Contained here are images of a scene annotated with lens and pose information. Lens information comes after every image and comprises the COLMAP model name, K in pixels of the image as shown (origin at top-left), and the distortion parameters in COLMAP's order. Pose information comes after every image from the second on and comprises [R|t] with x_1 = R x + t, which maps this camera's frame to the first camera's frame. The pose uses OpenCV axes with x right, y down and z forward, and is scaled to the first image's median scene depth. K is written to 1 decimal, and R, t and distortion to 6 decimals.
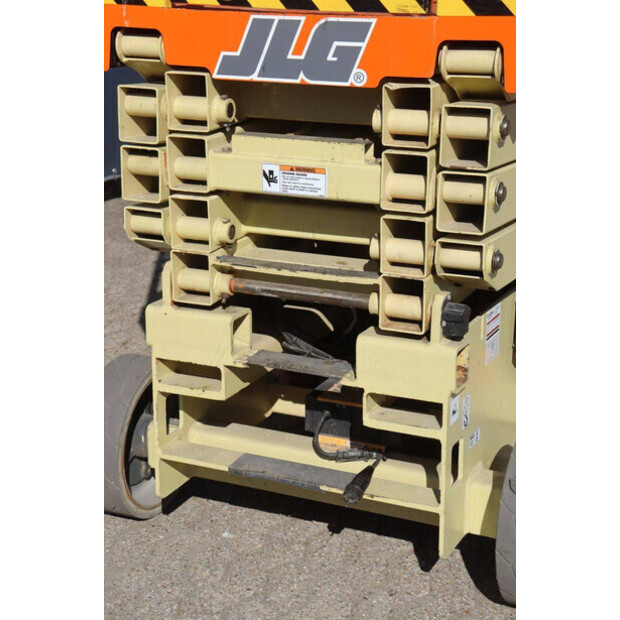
lens RADIAL K [[1212.5, 0, 310.0], [0, 1212.5, 310.0], [0, 0, 1]] dist [0.269333, 0.339976]
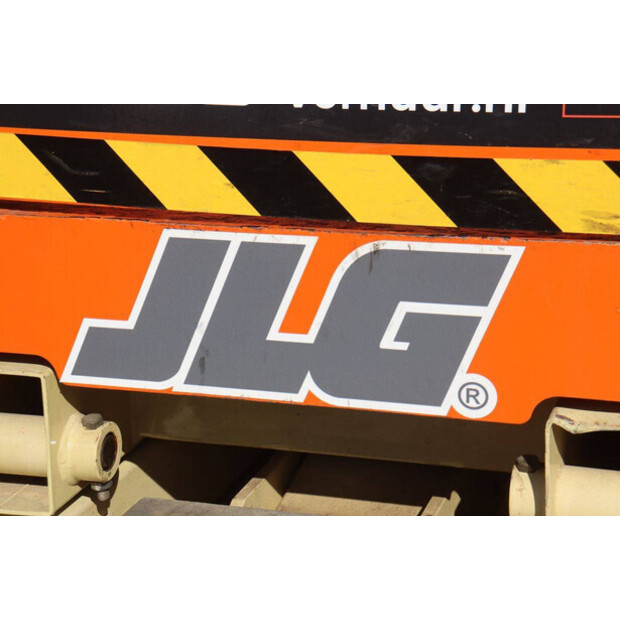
lens RADIAL K [[1415.4, 0, 310.0], [0, 1415.4, 310.0], [0, 0, 1]] dist [0.394275, 0.064231]
pose [[0.992113, -0.047199, 0.116121, -0.055017], [0.051194, 0.998186, -0.031672, -0.198856], [-0.114416, 0.037367, 0.992730, 0.567334]]
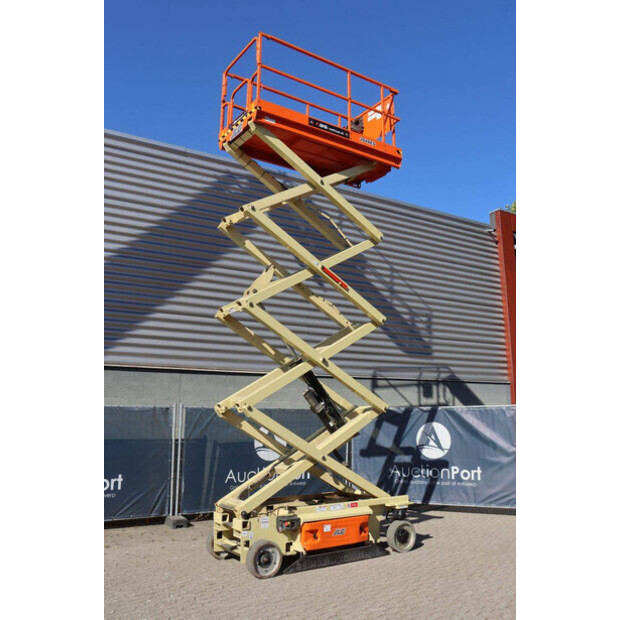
lens RADIAL K [[566.0, 0, 310.0], [0, 566.0, 310.0], [0, 0, 1]] dist [-0.137110, 0.177780]
pose [[0.858663, -0.111512, -0.500263, 1.748435], [-0.121559, 0.903890, -0.410129, 0.163637], [0.497917, 0.412974, 0.762582, -1.164889]]
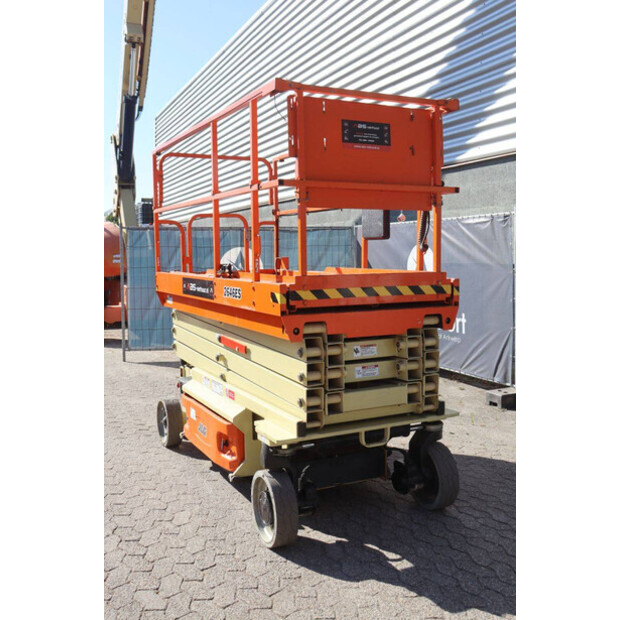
lens RADIAL K [[649.8, 0, 310.0], [0, 649.8, 310.0], [0, 0, 1]] dist [-0.041990, 0.004550]
pose [[-0.618082, 0.061364, -0.783715, 1.569441], [-0.205482, 0.949677, 0.236413, -0.765429], [0.758783, 0.307161, -0.574369, 2.546315]]
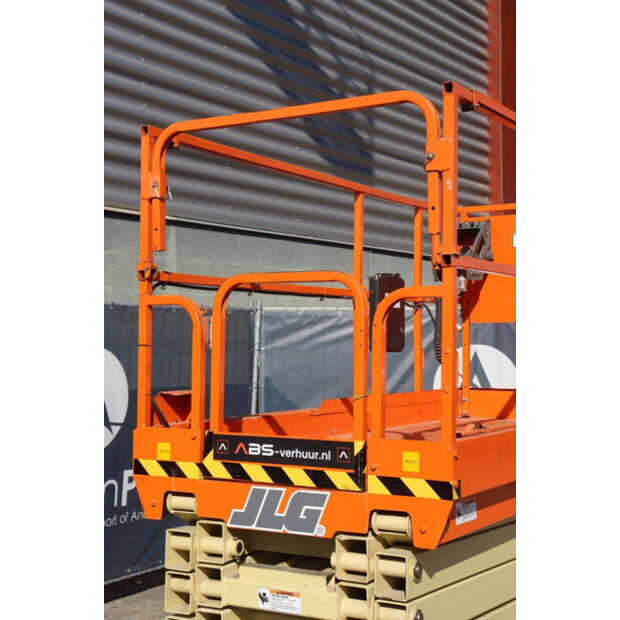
lens RADIAL K [[1034.2, 0, 310.0], [0, 1034.2, 310.0], [0, 0, 1]] dist [0.160109, 0.112904]
pose [[0.994062, -0.018602, -0.107216, 0.161278], [-0.013865, 0.955599, -0.294345, -0.073291], [0.107931, 0.294084, 0.949666, -0.250708]]
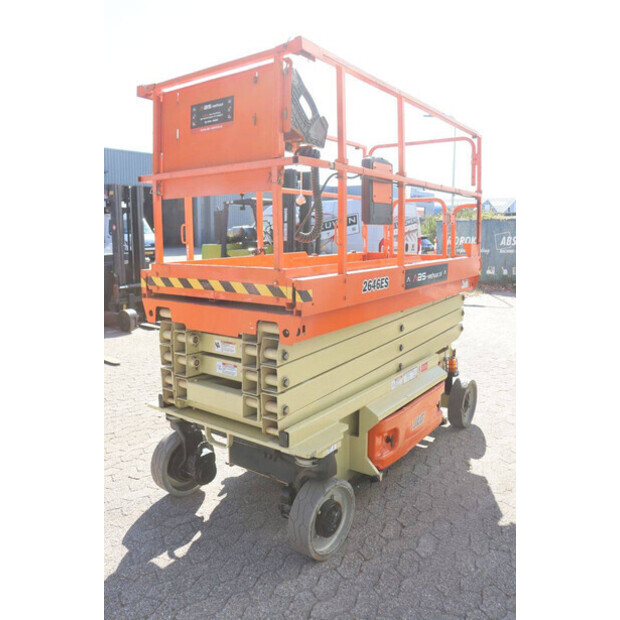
lens RADIAL K [[507.3, 0, 310.0], [0, 507.3, 310.0], [0, 0, 1]] dist [-0.154039, 0.135115]
pose [[-0.982223, -0.038812, 0.183664, 0.033827], [0.039939, 0.912786, 0.406482, -0.854177], [-0.183422, 0.406591, -0.895009, 2.715108]]
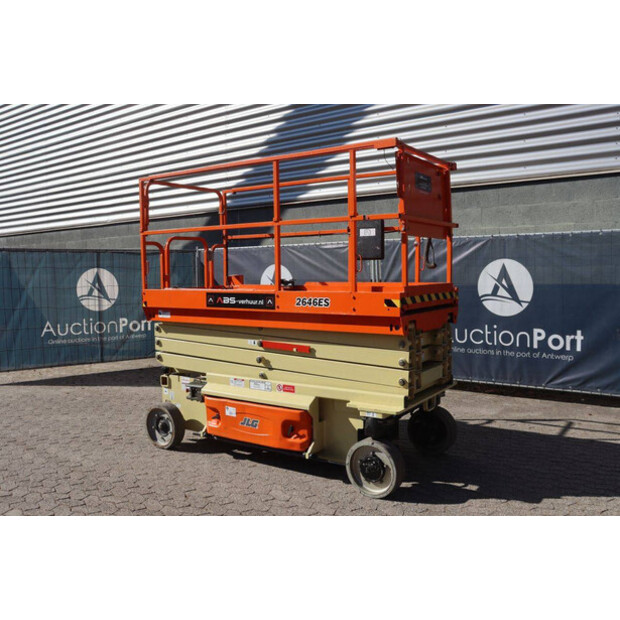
lens RADIAL K [[566.0, 0, 310.0], [0, 566.0, 310.0], [0, 0, 1]] dist [-0.137110, 0.177780]
pose [[-0.157464, 0.057265, -0.985863, 2.076353], [-0.248119, 0.963998, 0.095625, -0.539514], [0.955846, 0.259669, -0.137587, 1.748837]]
